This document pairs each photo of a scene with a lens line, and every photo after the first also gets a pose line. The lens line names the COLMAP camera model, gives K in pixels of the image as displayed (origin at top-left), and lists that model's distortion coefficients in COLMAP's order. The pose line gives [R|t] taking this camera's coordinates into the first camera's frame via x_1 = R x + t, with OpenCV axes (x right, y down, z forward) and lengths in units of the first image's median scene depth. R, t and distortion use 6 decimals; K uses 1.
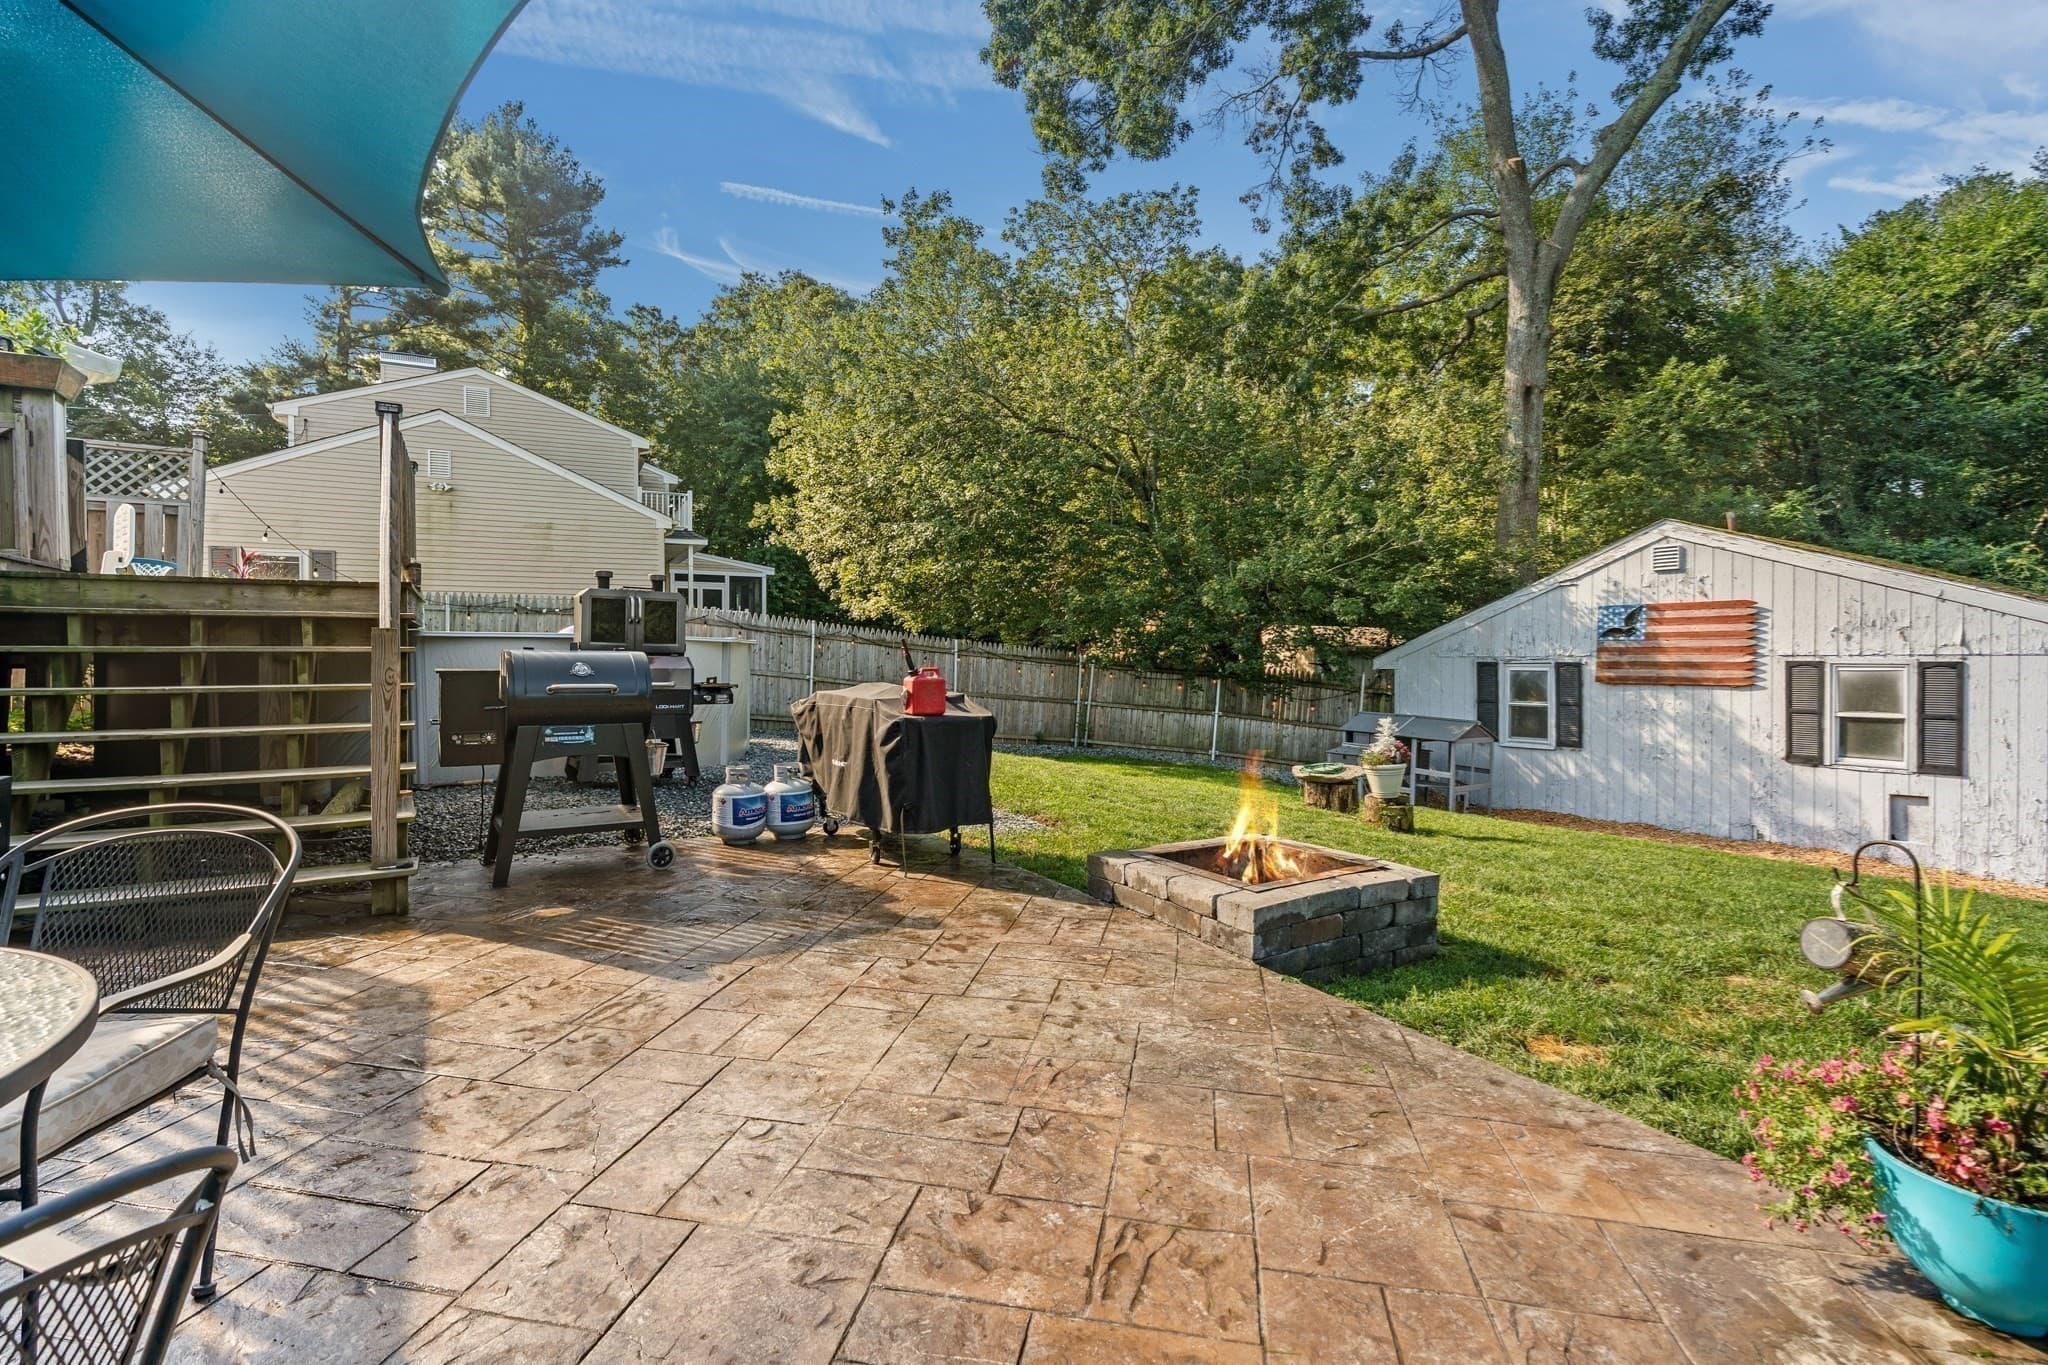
lens RADIAL K [[931.2, 0, 1025.2], [0, 931.2, 671.5], [0, 0, 1]] dist [-0.004370, -0.000032]
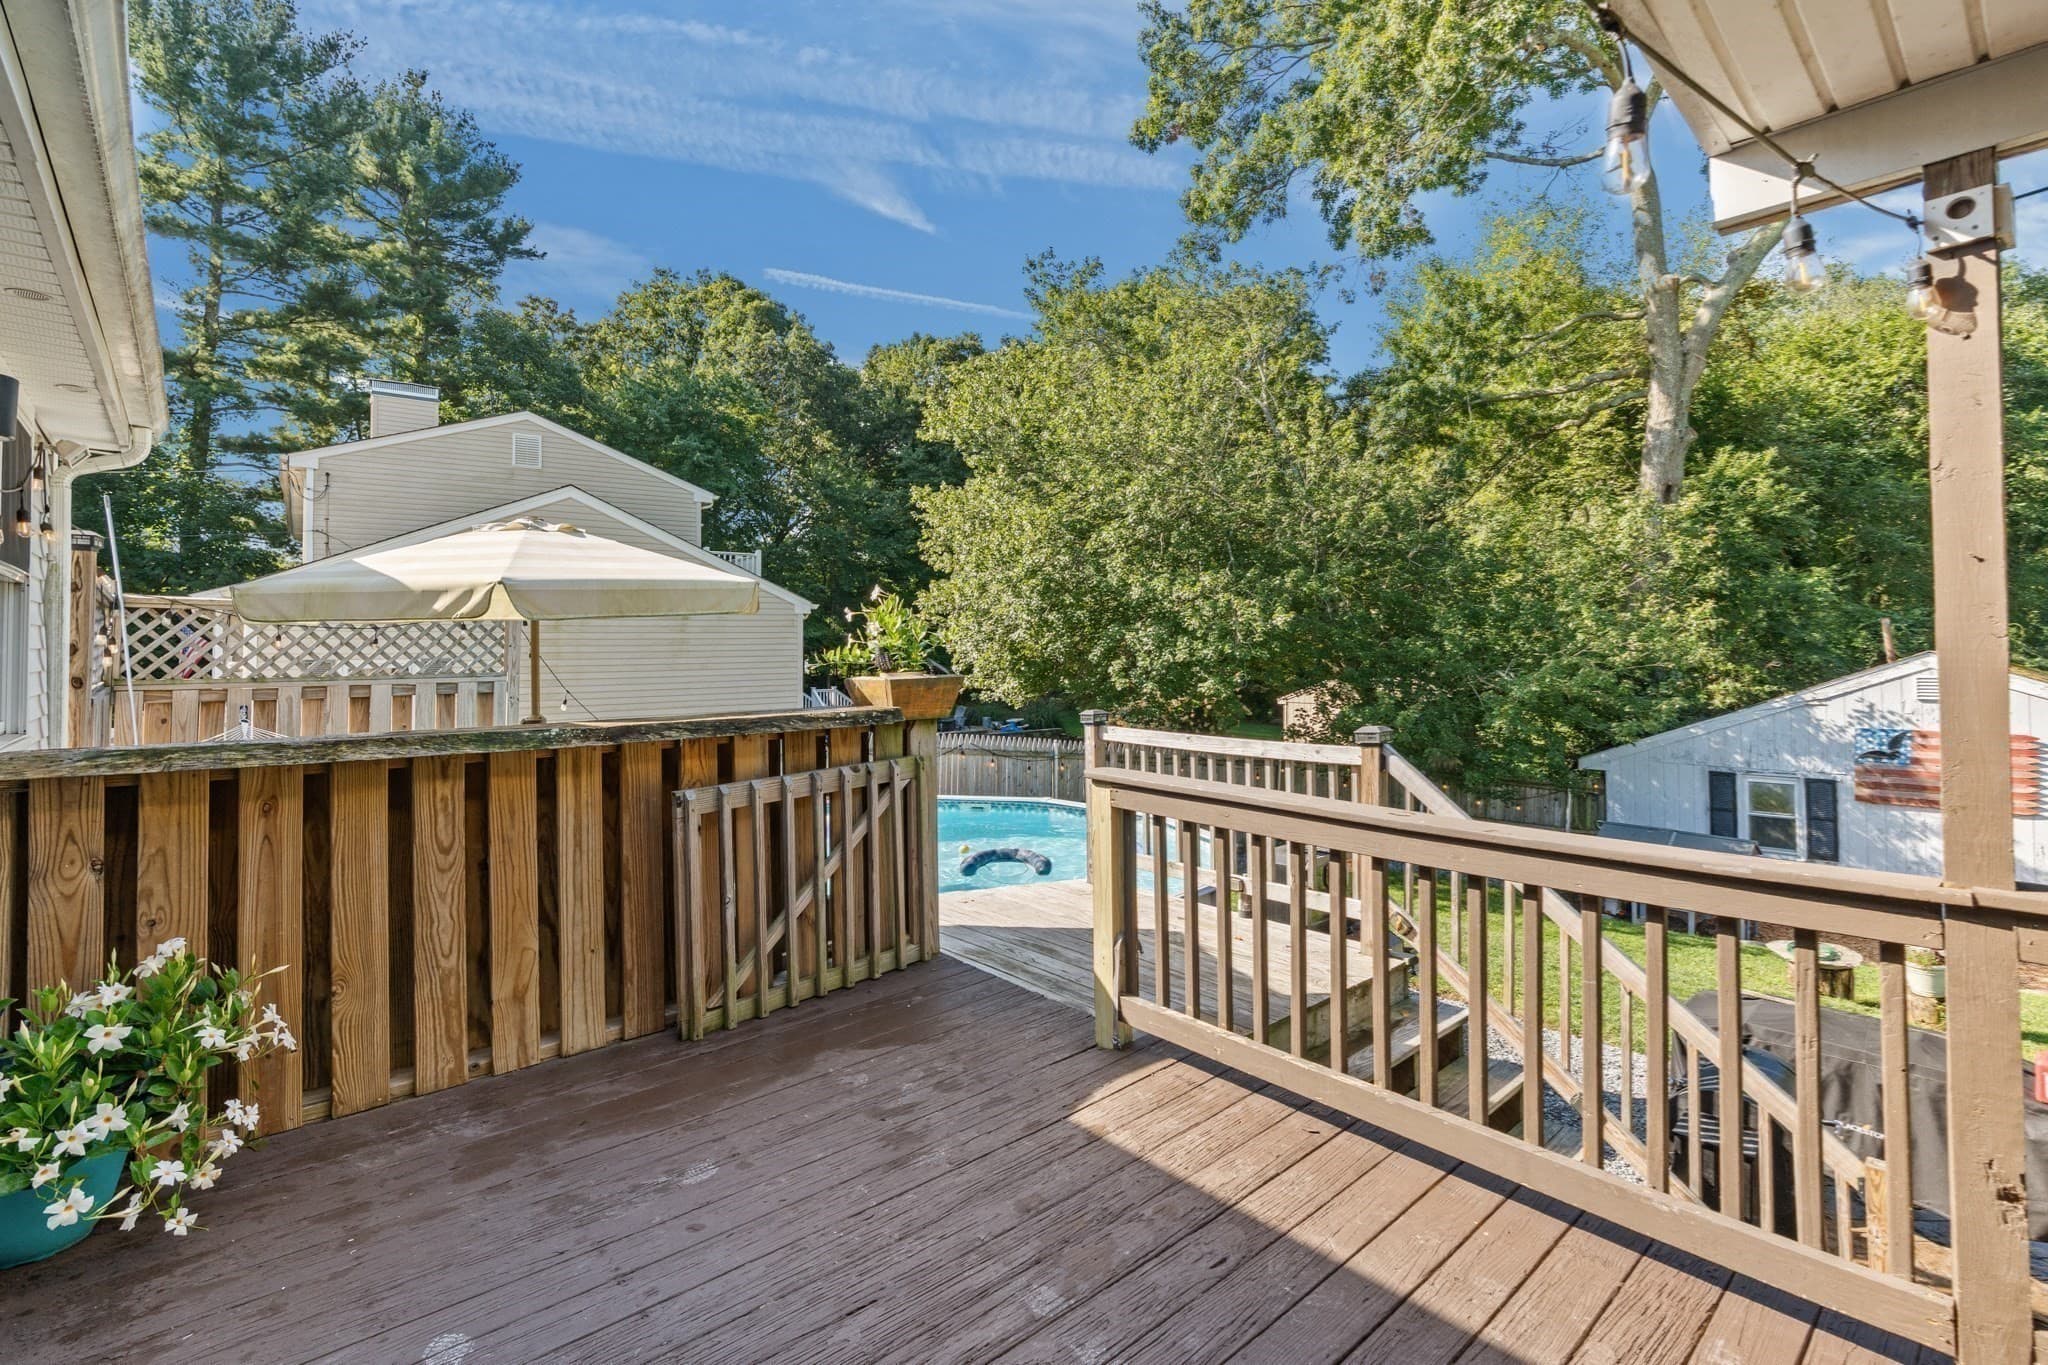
lens RADIAL K [[940.1, 0, 1019.6], [0, 940.1, 637.5], [0, 0, 1]] dist [-0.004767, -0.000550]
pose [[0.985036, -0.005985, 0.172243, -0.321314], [0.010249, 0.999662, -0.023875, -0.101021], [-0.172042, 0.025283, 0.984765, 0.072977]]
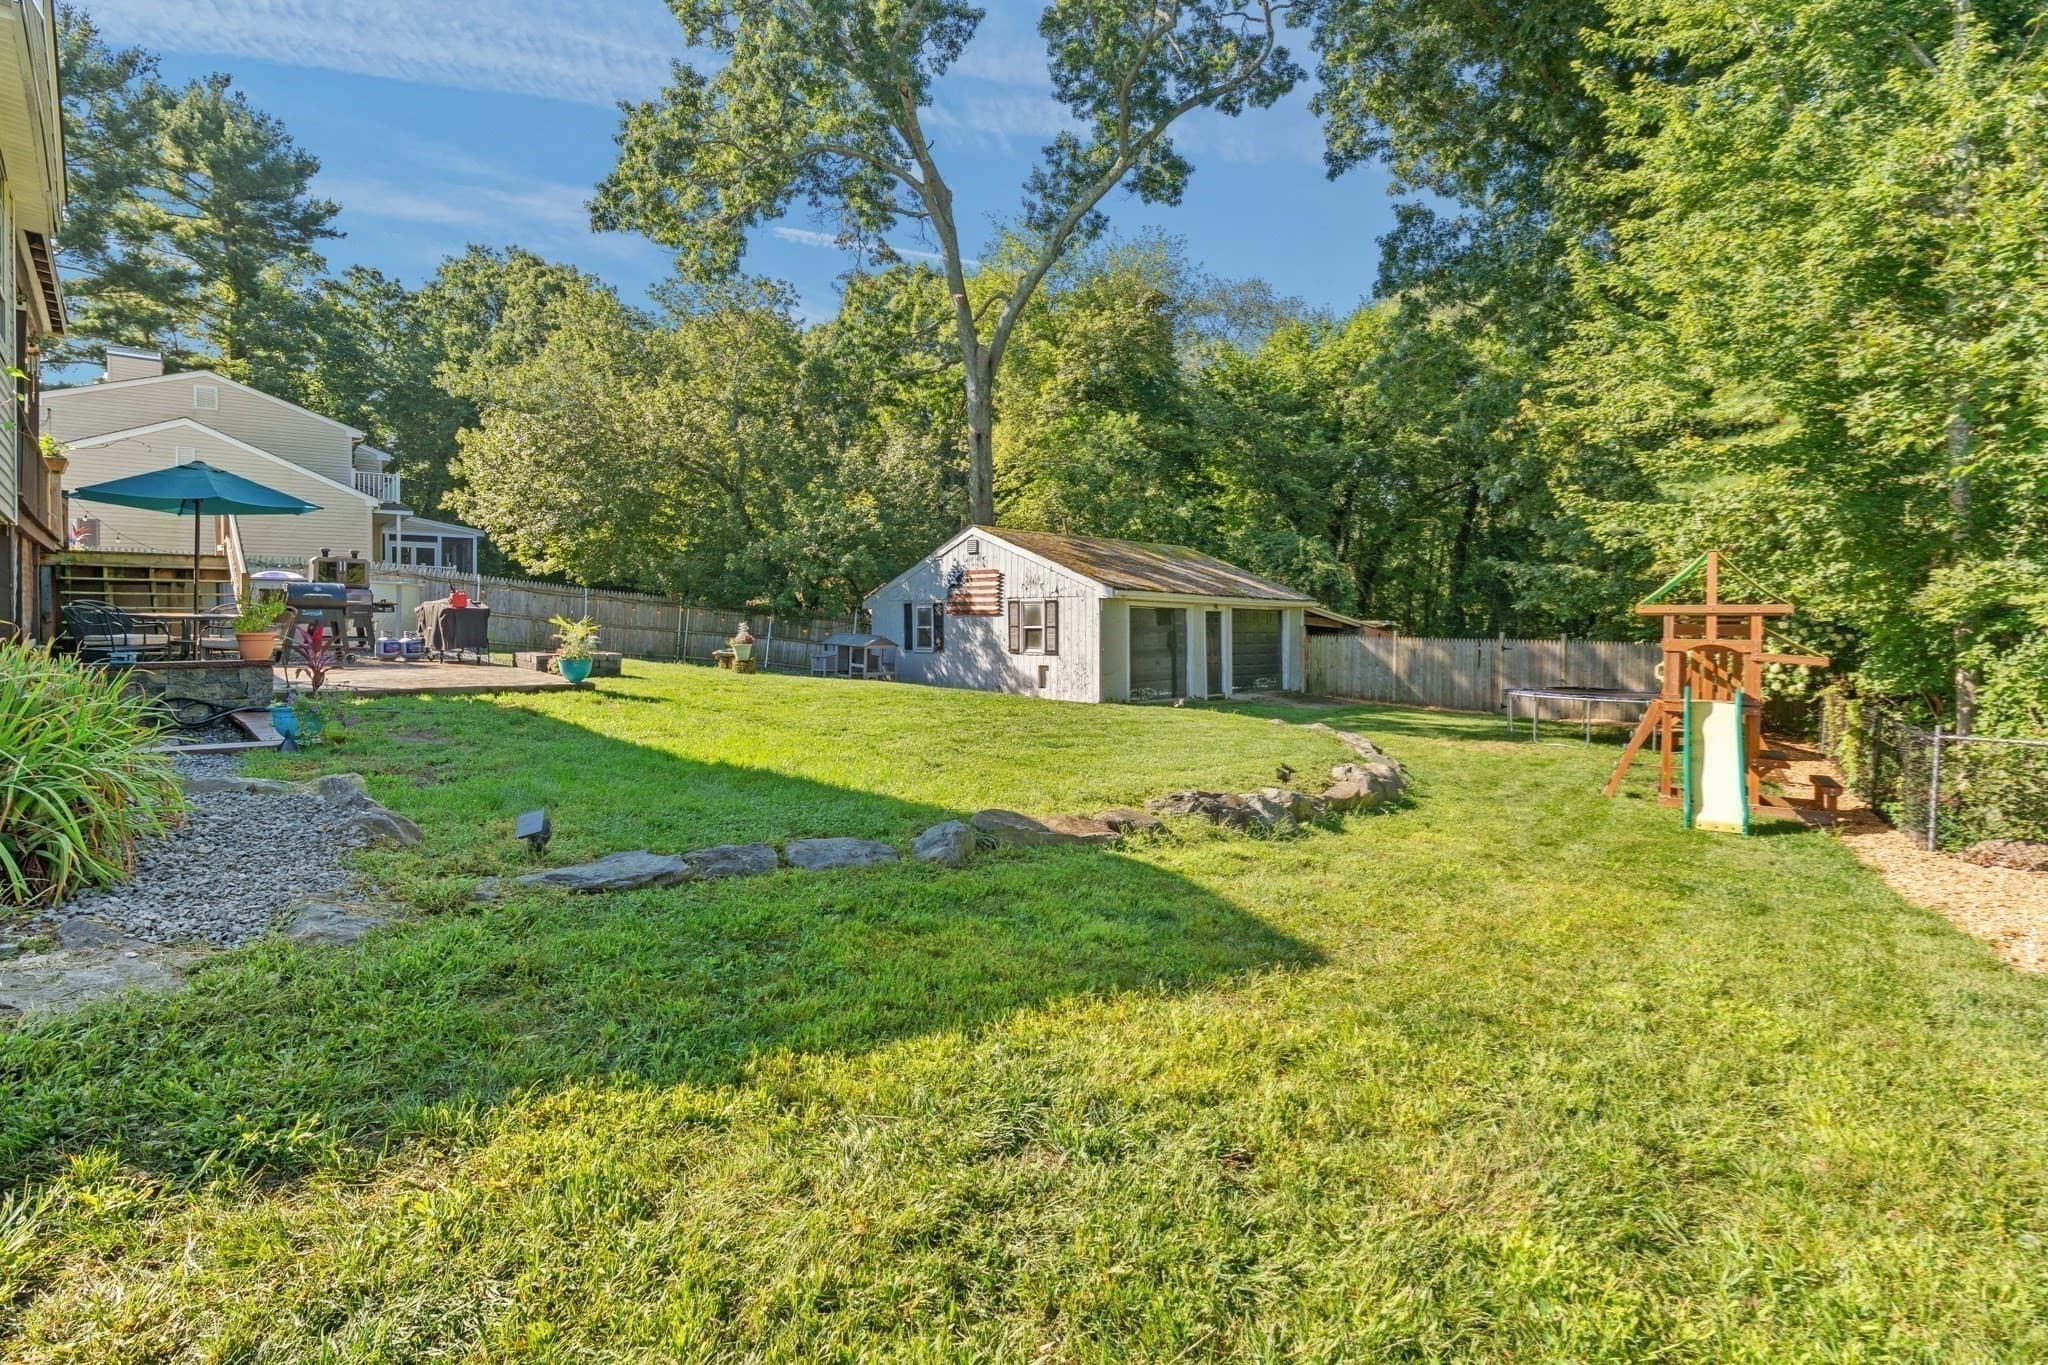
lens RADIAL K [[965.3, 0, 1018.9], [0, 965.3, 631.7], [0, 0, 1]] dist [0.002540, 0.001085]
pose [[0.979478, -0.000712, 0.201552, 0.240420], [0.001561, 0.999991, -0.004053, 0.034130], [-0.201547, 0.004285, 0.979469, -0.545339]]
